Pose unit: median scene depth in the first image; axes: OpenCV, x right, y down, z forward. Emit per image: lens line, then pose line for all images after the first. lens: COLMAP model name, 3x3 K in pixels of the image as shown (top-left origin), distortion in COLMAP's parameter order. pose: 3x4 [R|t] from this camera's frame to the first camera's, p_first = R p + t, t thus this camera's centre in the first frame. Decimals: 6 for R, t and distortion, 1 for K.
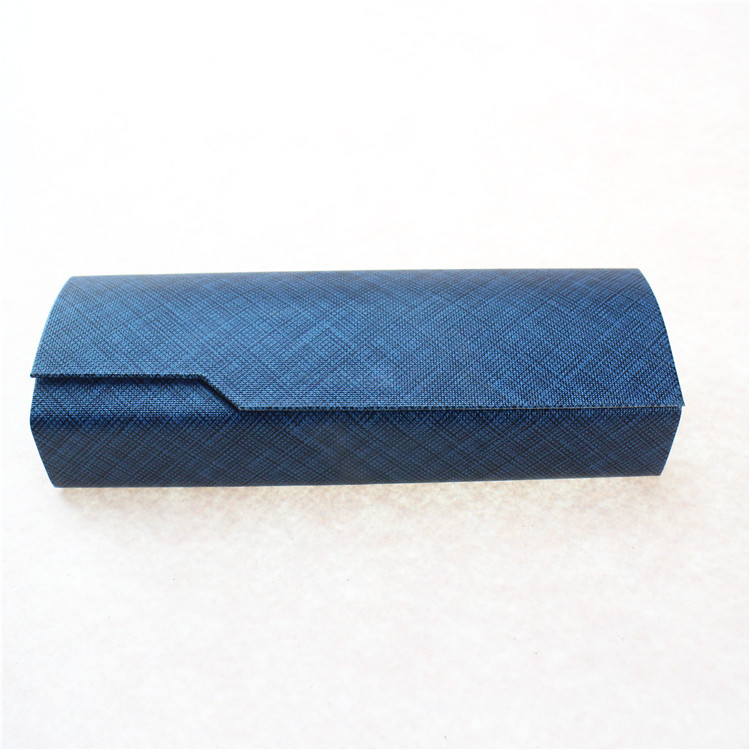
lens RADIAL K [[888.7, 0, 375.2], [0, 888.7, 370.0], [0, 0, 1]] dist [-0.135747, 0.000000]
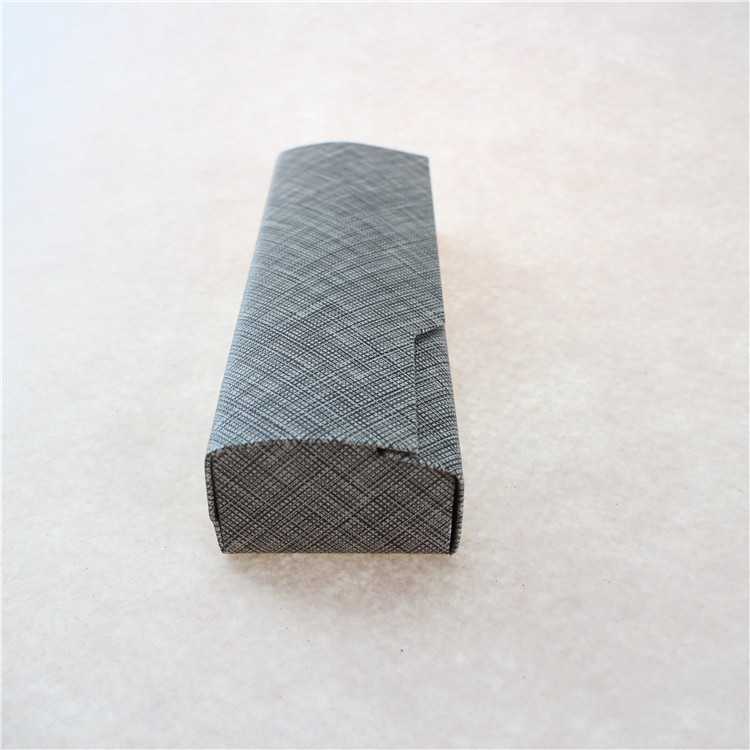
lens RADIAL K [[888.7, 0, 377.4], [0, 888.7, 370.7], [0, 0, 1]] dist [-0.135747, 0.000000]
pose [[0.999899, -0.011564, 0.008311, 0.016860], [0.012589, 0.990573, -0.136405, 0.191411], [-0.006655, 0.136496, 0.990618, -0.008742]]
